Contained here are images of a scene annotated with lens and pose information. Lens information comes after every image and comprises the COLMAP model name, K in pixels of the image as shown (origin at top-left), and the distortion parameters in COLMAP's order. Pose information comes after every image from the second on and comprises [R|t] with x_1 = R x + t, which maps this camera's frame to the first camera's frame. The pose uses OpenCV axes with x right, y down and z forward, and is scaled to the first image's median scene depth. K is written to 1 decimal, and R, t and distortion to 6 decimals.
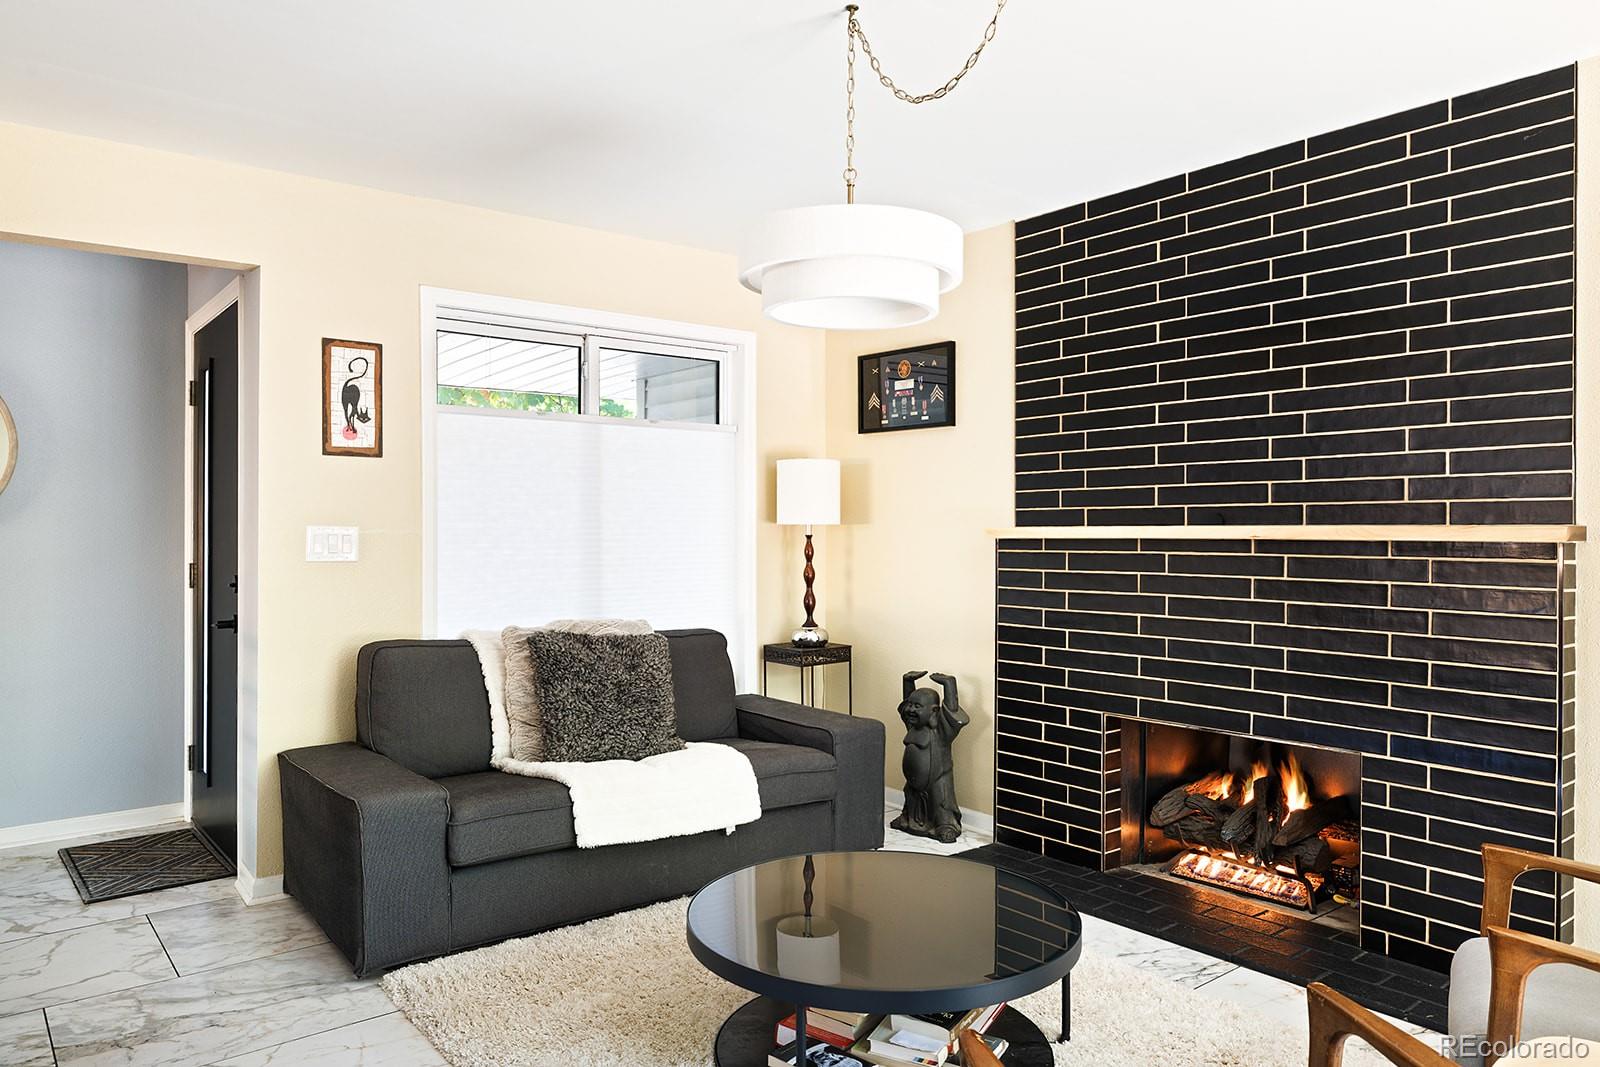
lens RADIAL K [[1146.0, 0, 811.0], [0, 1146.0, 541.0], [0, 0, 1]] dist [0.011762, -0.000380]
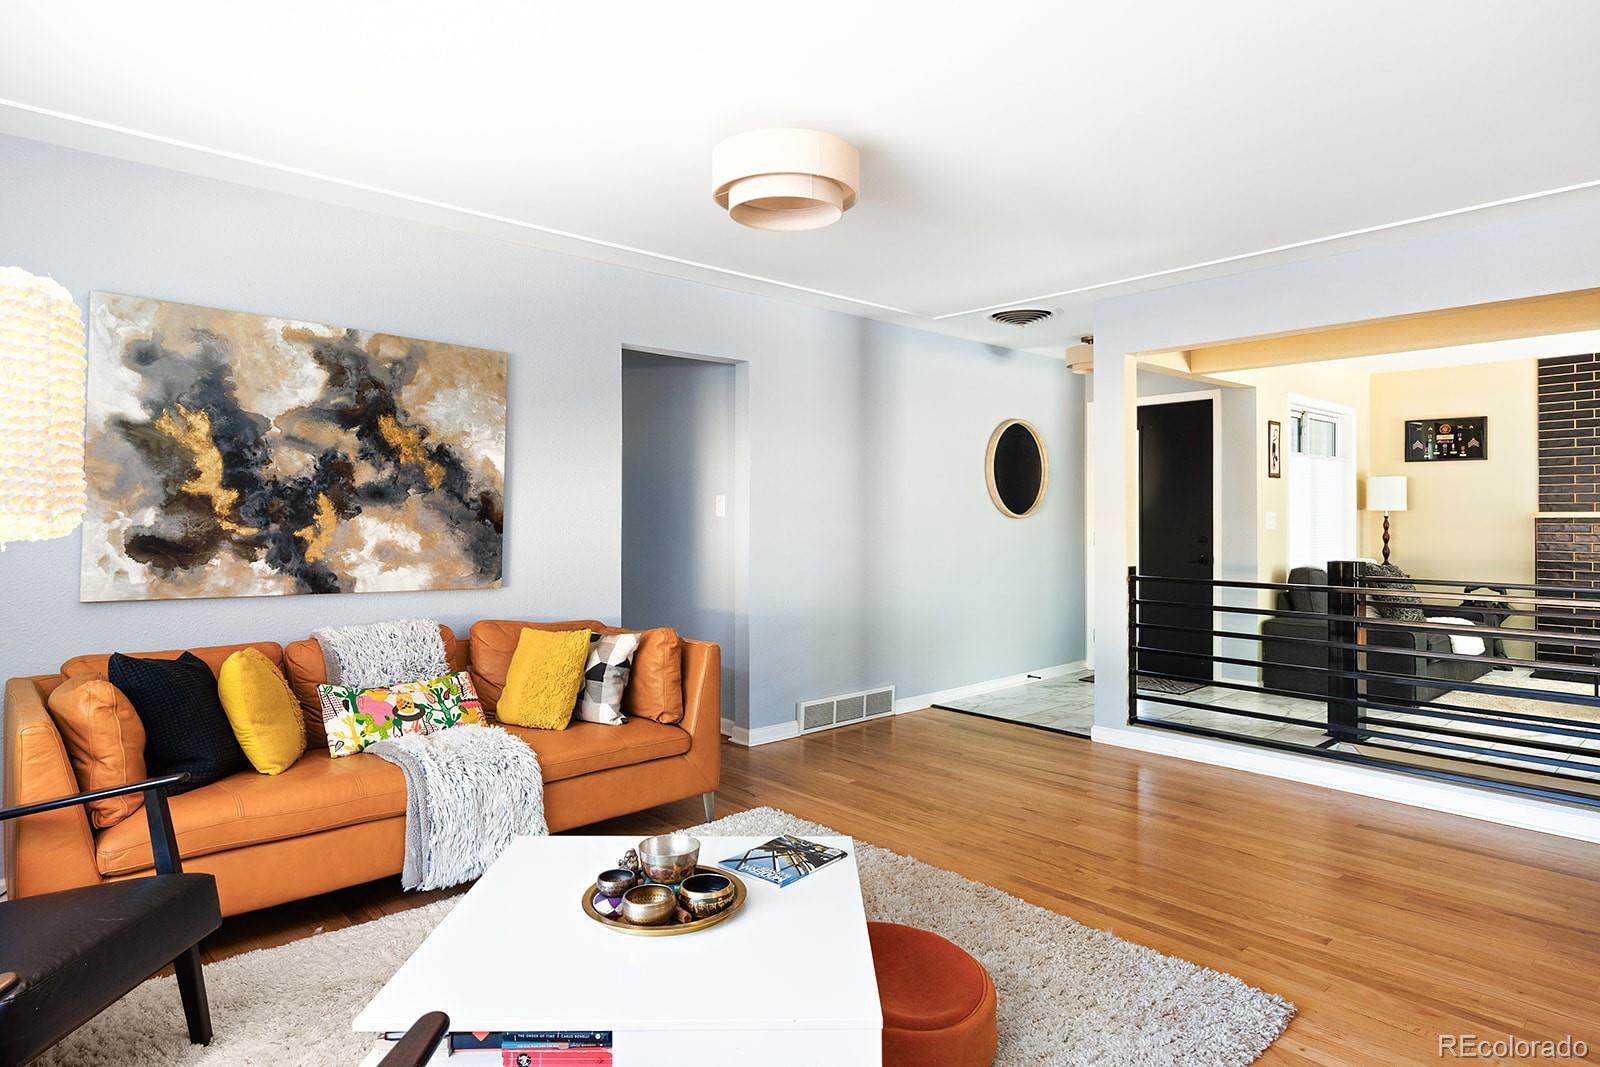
lens RADIAL K [[914.4, 0, 788.2], [0, 914.4, 522.9], [0, 0, 1]] dist [-0.013746, -0.002346]
pose [[0.998086, -0.004683, 0.061657, -1.271758], [0.004368, 0.999977, 0.005244, -0.007616], [-0.061680, -0.004965, 0.998084, -0.508085]]
